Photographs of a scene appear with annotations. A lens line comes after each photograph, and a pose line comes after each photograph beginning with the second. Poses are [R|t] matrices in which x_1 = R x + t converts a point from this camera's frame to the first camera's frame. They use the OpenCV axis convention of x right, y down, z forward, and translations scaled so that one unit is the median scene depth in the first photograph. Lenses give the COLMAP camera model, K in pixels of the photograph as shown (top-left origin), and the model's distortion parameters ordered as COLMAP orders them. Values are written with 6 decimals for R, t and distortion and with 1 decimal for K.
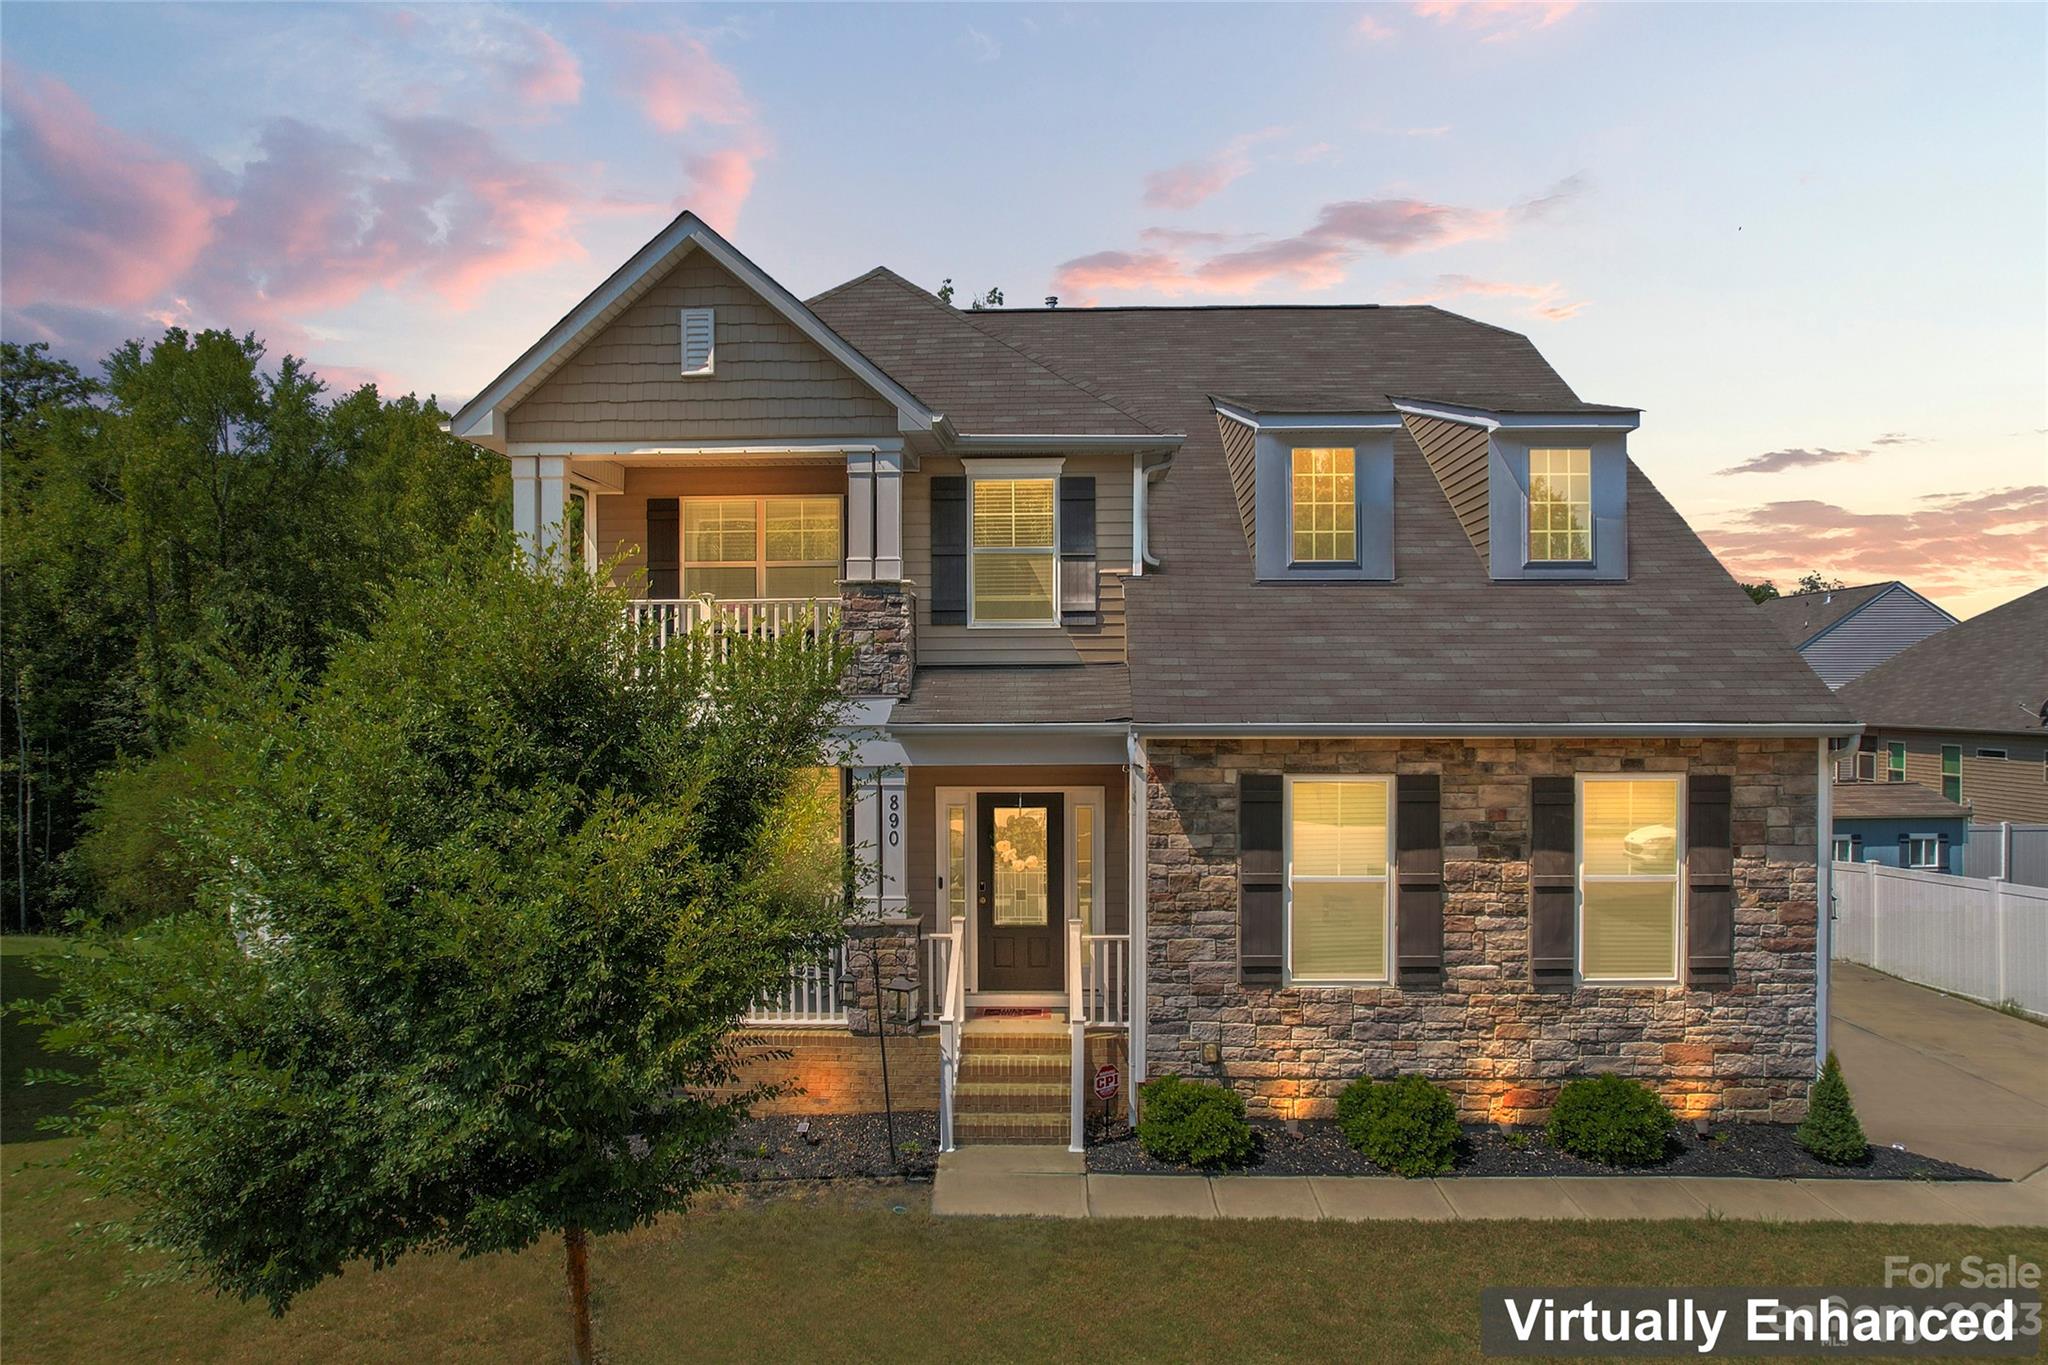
lens RADIAL K [[1311.9, 0, 1028.3], [0, 1311.9, 700.0], [0, 0, 1]] dist [-0.088179, 0.083281]
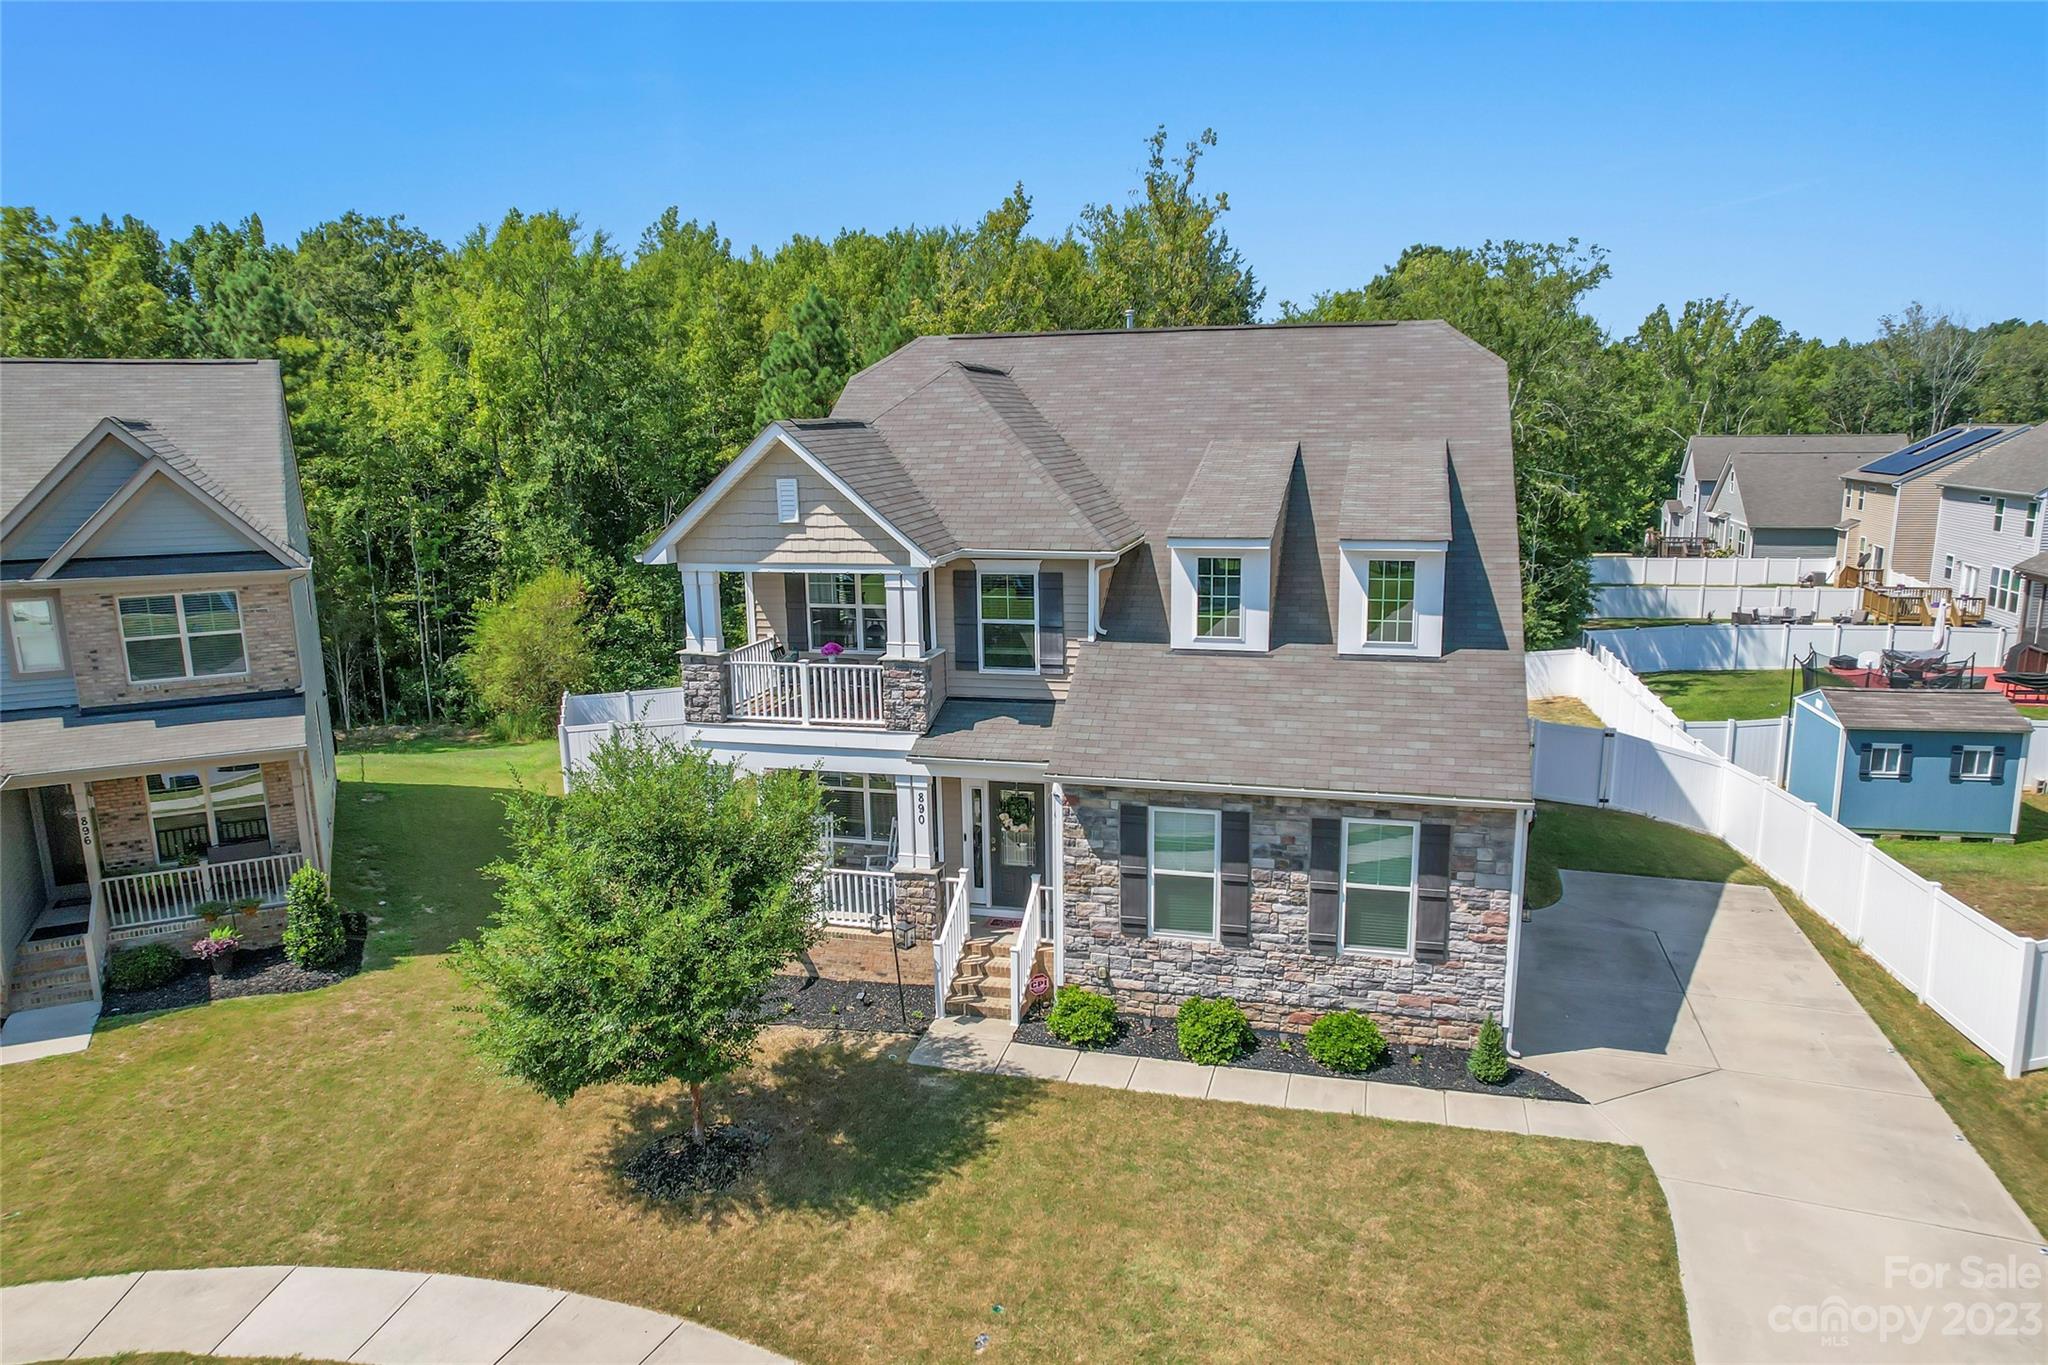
lens RADIAL K [[1316.6, 0, 1020.0], [0, 1316.6, 708.4], [0, 0, 1]] dist [-0.094332, 0.173949]
pose [[0.971927, 0.033939, -0.232821, 0.404048], [0.014217, 0.979262, 0.202099, -0.368806], [0.234852, -0.199736, 0.951289, -0.479799]]
